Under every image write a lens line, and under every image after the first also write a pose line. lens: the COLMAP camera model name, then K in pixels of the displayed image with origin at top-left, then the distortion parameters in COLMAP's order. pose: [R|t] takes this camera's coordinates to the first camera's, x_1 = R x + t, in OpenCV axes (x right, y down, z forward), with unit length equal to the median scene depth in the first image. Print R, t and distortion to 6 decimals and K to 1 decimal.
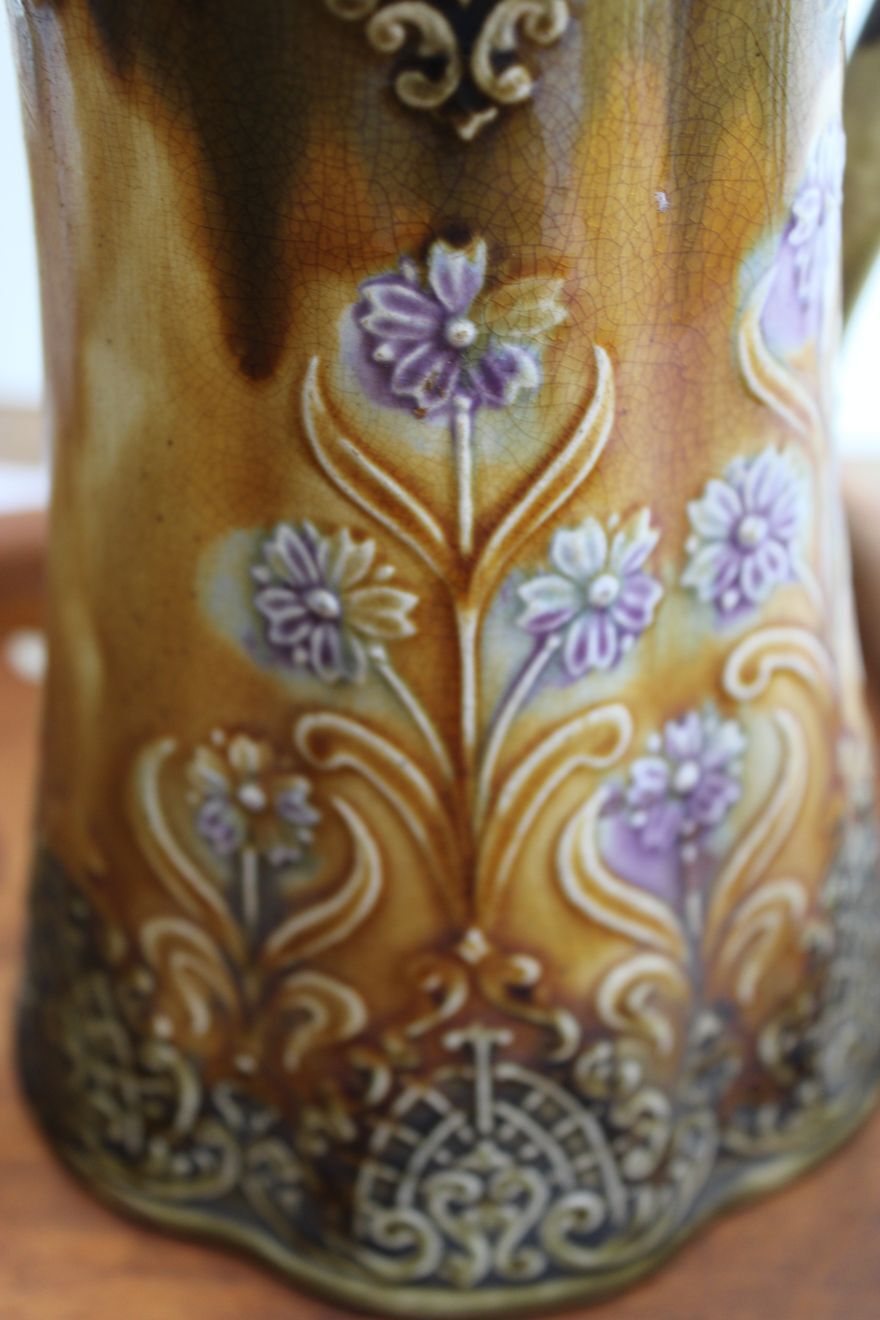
lens RADIAL K [[2042.3, 0, 440.0], [0, 2042.3, 660.0], [0, 0, 1]] dist [-0.055569, 0.131084]
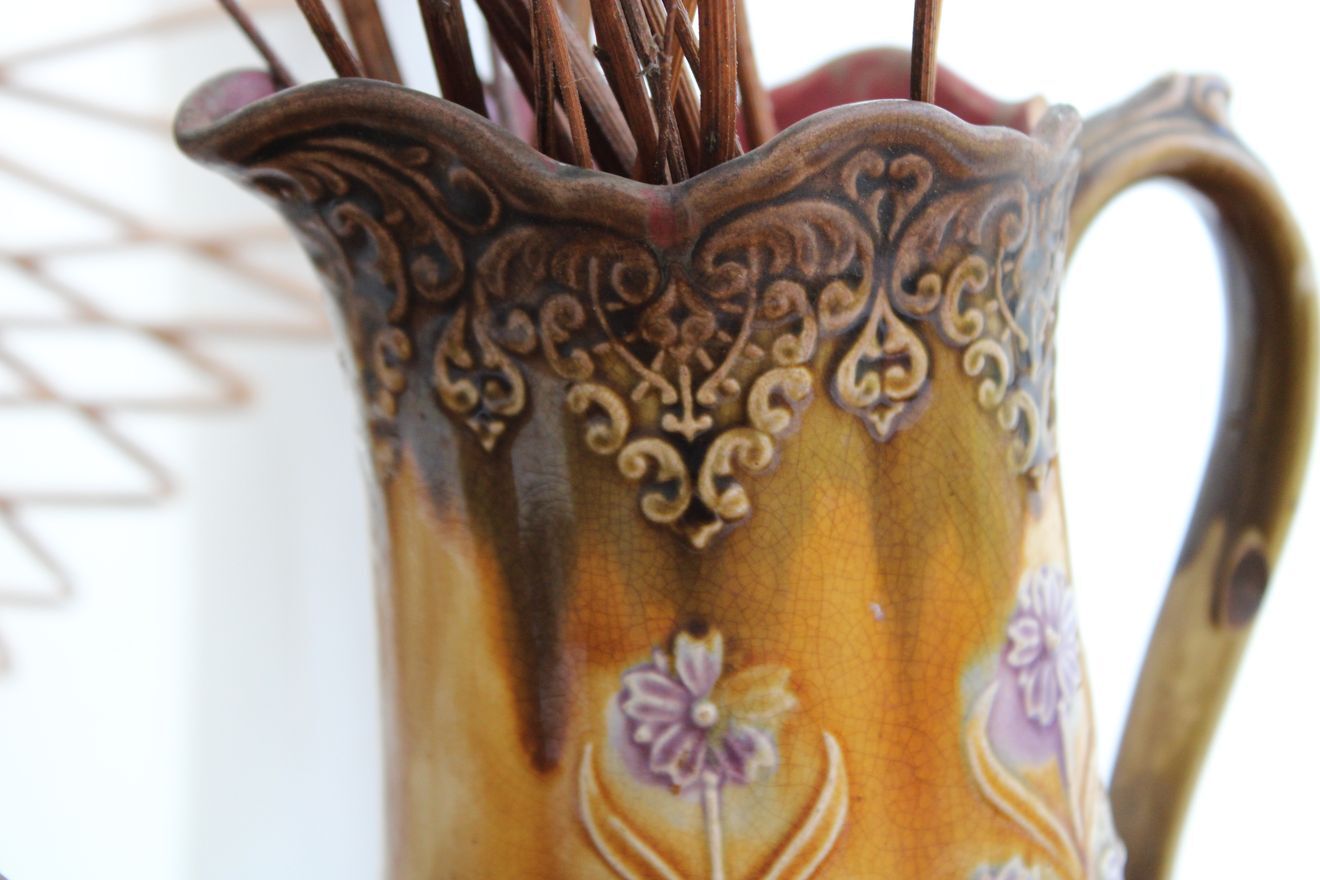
lens RADIAL K [[2938.7, 0, 660.0], [0, 2938.7, 440.0], [0, 0, 1]] dist [0.029231, 0.284165]
pose [[0.987051, -0.027652, -0.158003, 0.241368], [-0.046978, 0.892000, -0.449588, 0.436717], [0.153371, 0.451189, 0.879151, -0.546926]]
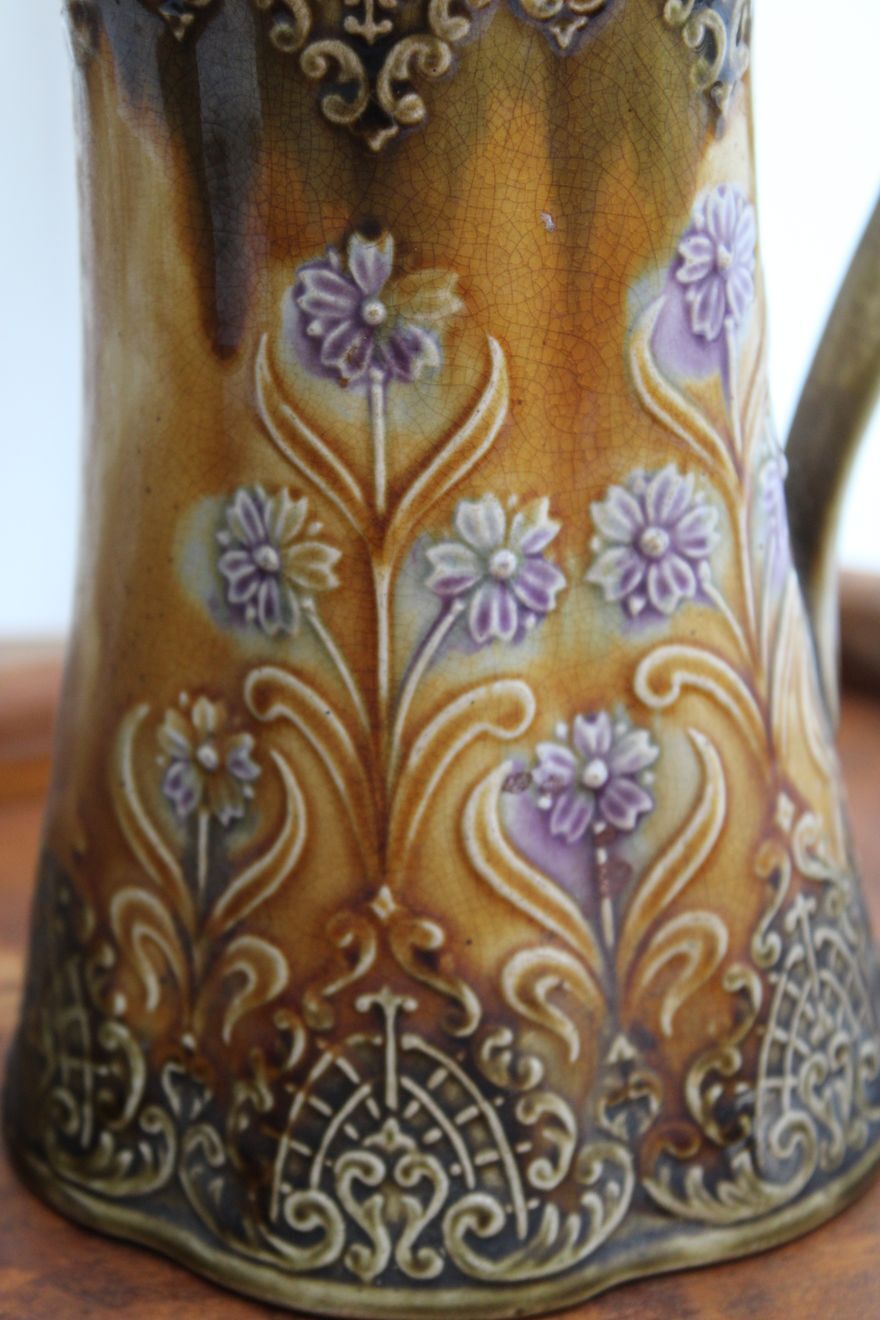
lens RADIAL K [[2938.7, 0, 415.1], [0, 2938.7, 656.1], [0, 0, 1]] dist [0.029231, 0.284165]
pose [[0.979524, 0.070021, -0.188758, 0.358443], [-0.114619, 0.964744, -0.236919, 0.428274], [0.165514, 0.253703, 0.953016, -0.601488]]
